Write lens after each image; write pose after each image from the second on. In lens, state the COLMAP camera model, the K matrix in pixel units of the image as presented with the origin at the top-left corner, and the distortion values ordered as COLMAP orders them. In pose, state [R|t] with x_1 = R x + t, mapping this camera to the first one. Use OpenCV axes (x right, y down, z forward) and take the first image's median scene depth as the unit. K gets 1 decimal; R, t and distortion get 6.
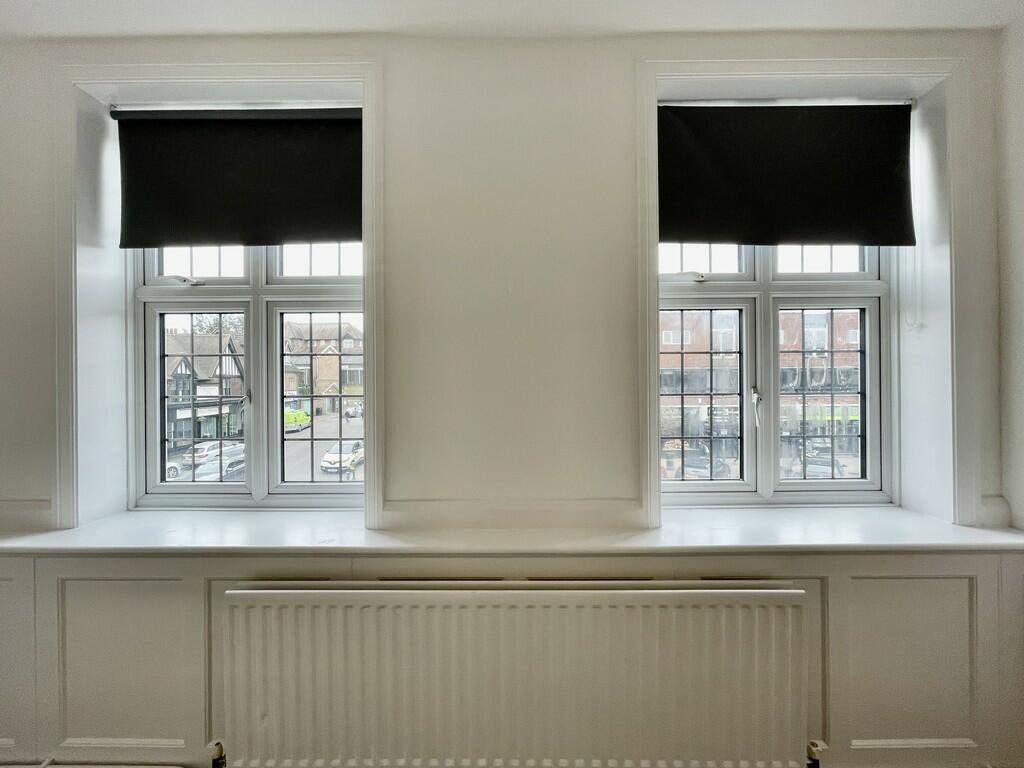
lens RADIAL K [[411.9, 0, 524.9], [0, 411.9, 373.0], [0, 0, 1]] dist [-0.001037, -0.000147]
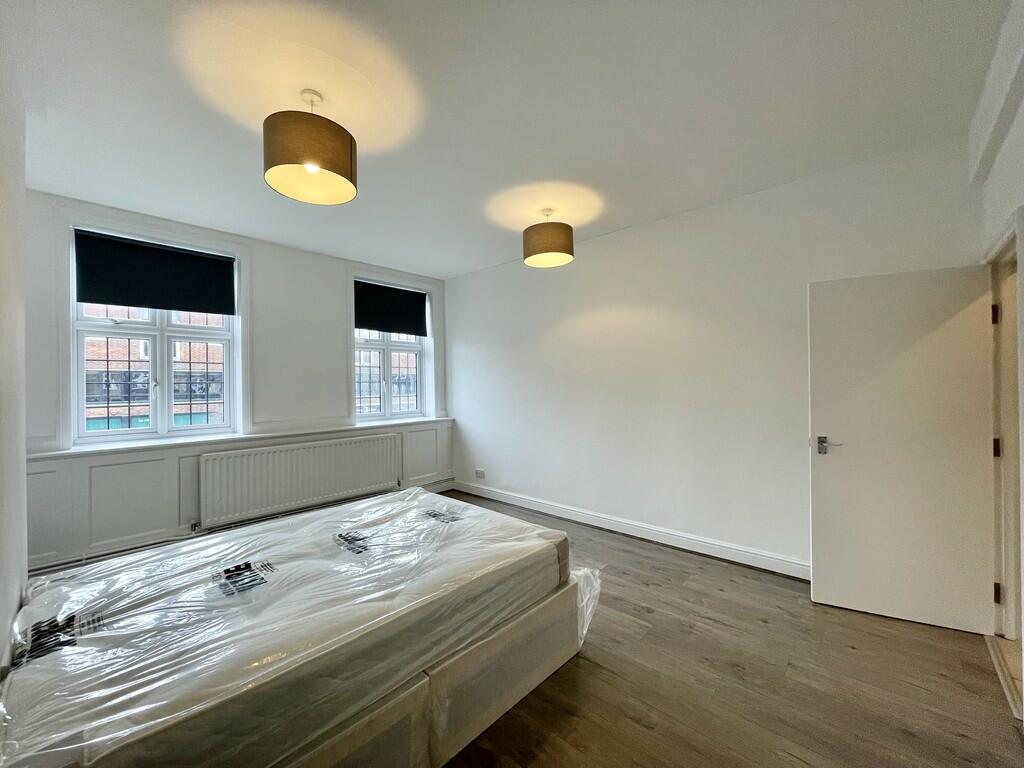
lens RADIAL K [[413.0, 0, 508.0], [0, 413.0, 382.9], [0, 0, 1]] dist [0.000789, 0.000055]
pose [[0.675050, -0.001293, 0.737771, -0.991590], [0.005987, 0.999975, -0.003726, 0.076250], [-0.737748, 0.006932, 0.675041, -1.592722]]
